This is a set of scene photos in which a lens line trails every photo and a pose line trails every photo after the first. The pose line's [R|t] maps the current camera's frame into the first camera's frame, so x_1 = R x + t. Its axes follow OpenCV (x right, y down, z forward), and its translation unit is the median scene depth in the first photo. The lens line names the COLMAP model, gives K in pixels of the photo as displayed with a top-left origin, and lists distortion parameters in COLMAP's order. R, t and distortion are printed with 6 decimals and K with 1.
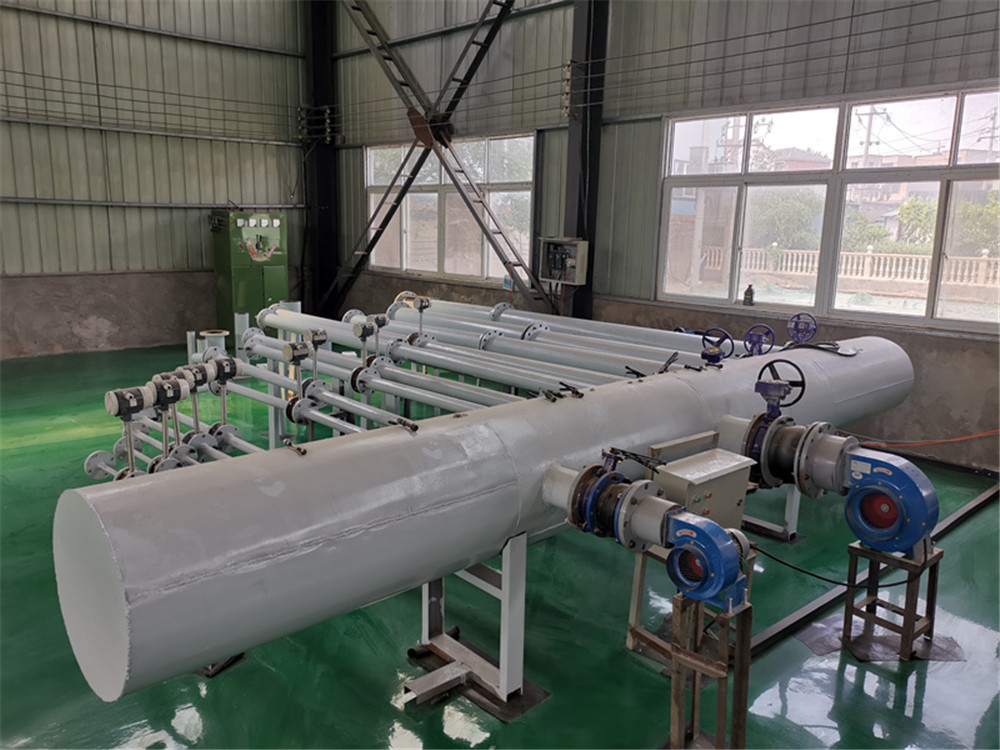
lens RADIAL K [[765.6, 0, 495.9], [0, 765.6, 379.9], [0, 0, 1]] dist [0.029347, -0.018488]
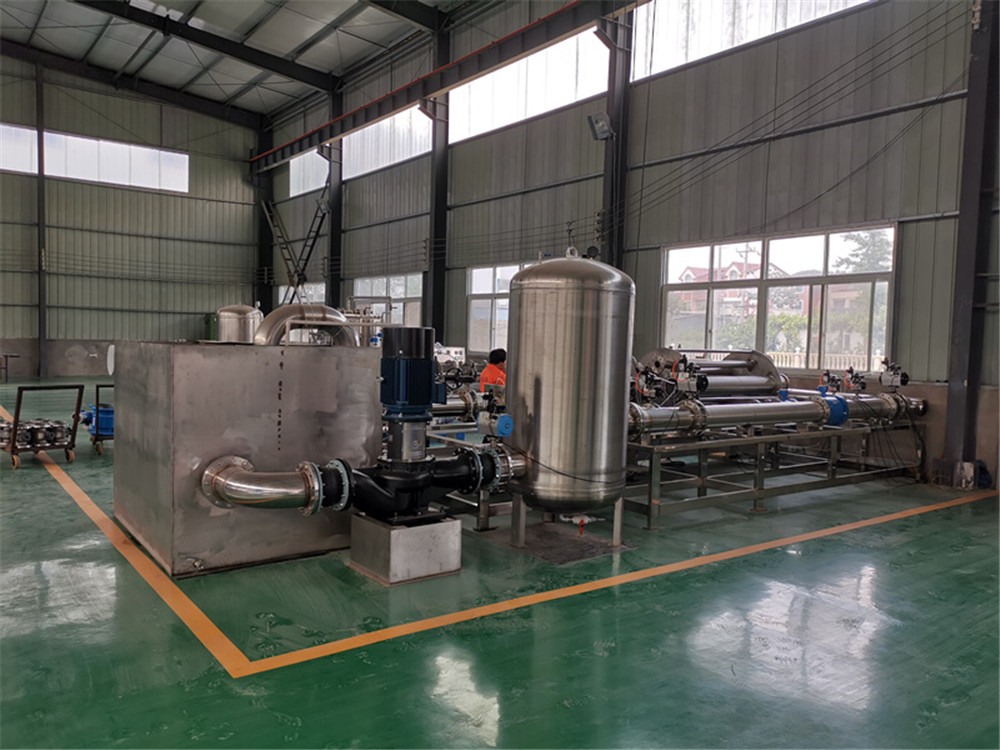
lens RADIAL K [[765.6, 0, 501.7], [0, 765.6, 383.1], [0, 0, 1]] dist [0.029347, -0.018488]
pose [[0.992707, 0.010550, -0.120092, 0.789440], [-0.026963, 0.990358, -0.135880, 0.268782], [0.117500, 0.138127, 0.983420, -1.113764]]
